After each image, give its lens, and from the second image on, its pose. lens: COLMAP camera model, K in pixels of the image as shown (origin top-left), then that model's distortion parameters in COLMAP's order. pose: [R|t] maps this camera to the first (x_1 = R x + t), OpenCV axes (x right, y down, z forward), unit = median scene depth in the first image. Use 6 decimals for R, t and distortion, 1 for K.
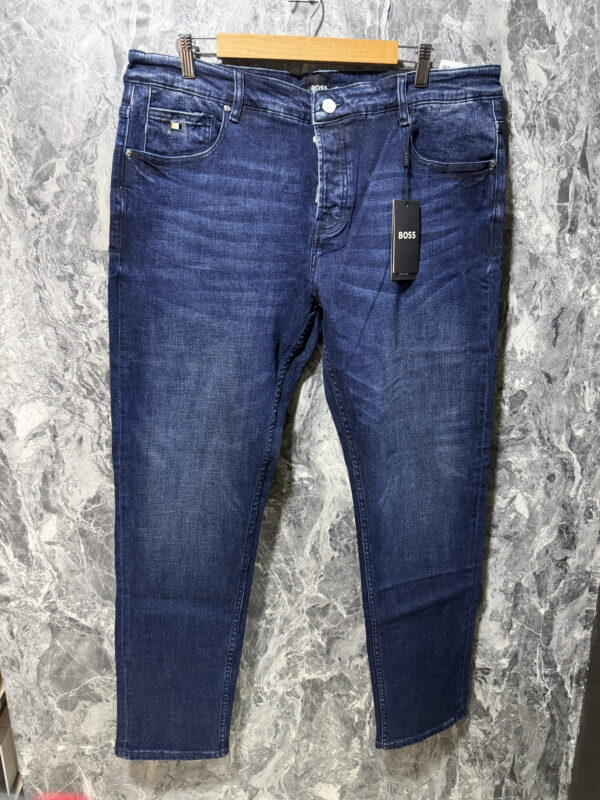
lens RADIAL K [[558.4, 0, 297.4], [0, 558.4, 399.9], [0, 0, 1]] dist [-0.012570, -0.003888]
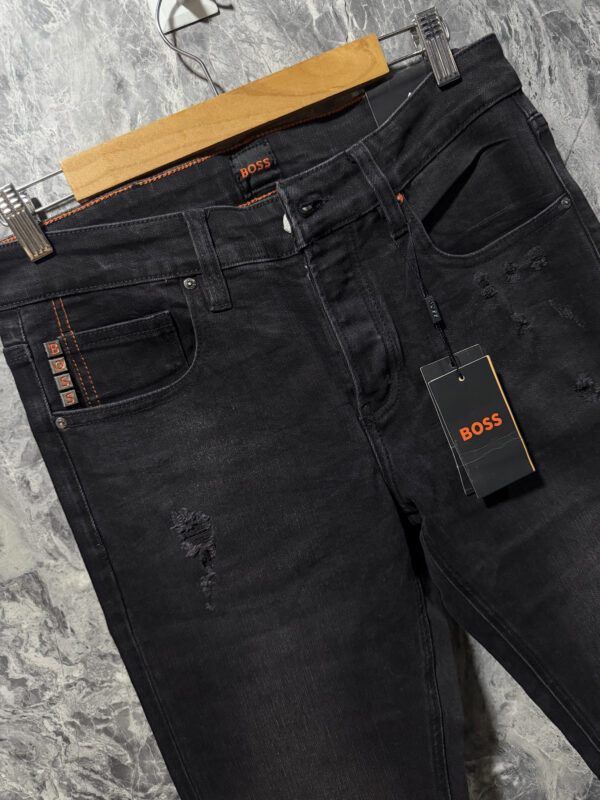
lens RADIAL K [[558.4, 0, 301.7], [0, 558.4, 403.1], [0, 0, 1]] dist [-0.012570, -0.003888]
pose [[0.921372, -0.388461, -0.013117, -0.021002], [0.385688, 0.917934, -0.092964, -0.239495], [0.048154, 0.080595, 0.995583, 0.413911]]
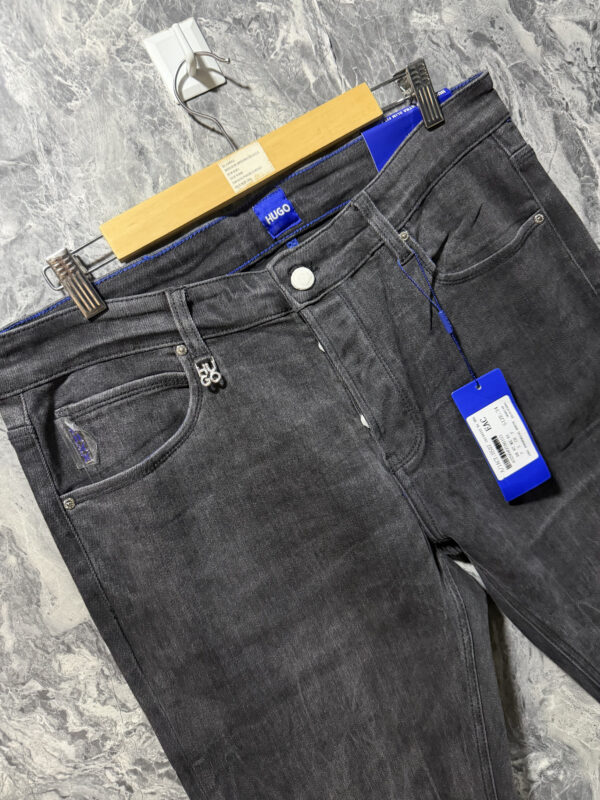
lens RADIAL K [[558.4, 0, 292.7], [0, 558.4, 404.1], [0, 0, 1]] dist [-0.012570, -0.003888]
pose [[0.878790, -0.472991, 0.063302, -0.080706], [0.477203, 0.870375, -0.121346, -0.260770], [0.002299, 0.136846, 0.990590, 0.382321]]
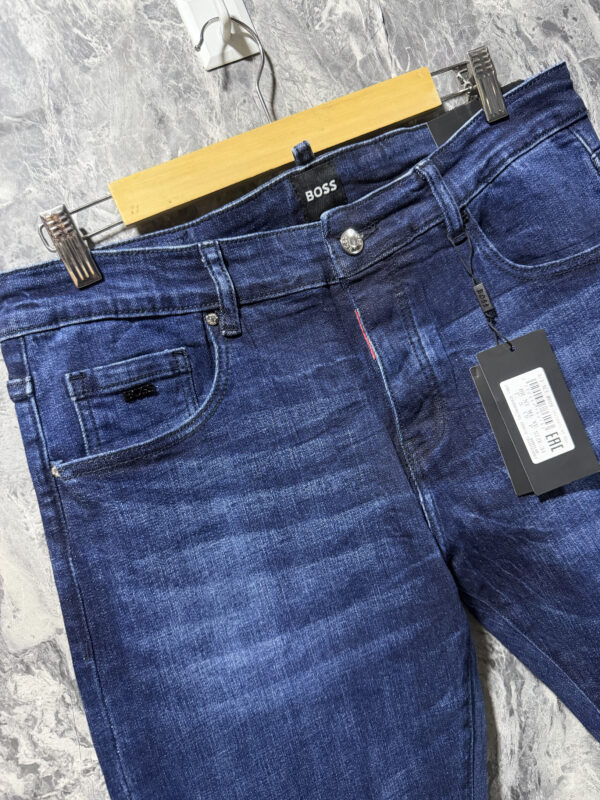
lens RADIAL K [[558.4, 0, 298.3], [0, 558.4, 401.8], [0, 0, 1]] dist [-0.012570, -0.003888]
pose [[0.918832, -0.391786, 0.047445, -0.070751], [0.394214, 0.905520, -0.156937, -0.264342], [0.018524, 0.162902, 0.986468, 0.441878]]
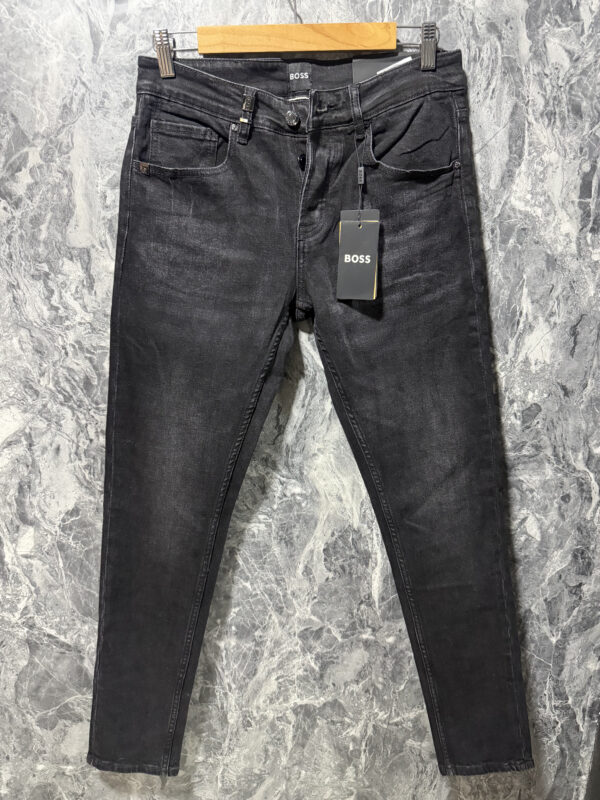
lens RADIAL K [[558.4, 0, 298.6], [0, 558.4, 399.8], [0, 0, 1]] dist [-0.012570, -0.003888]
pose [[0.999367, 0.017161, -0.031156, 0.043157], [-0.016847, 0.999805, 0.010321, -0.027342], [0.031327, -0.009790, 0.999461, 0.074075]]
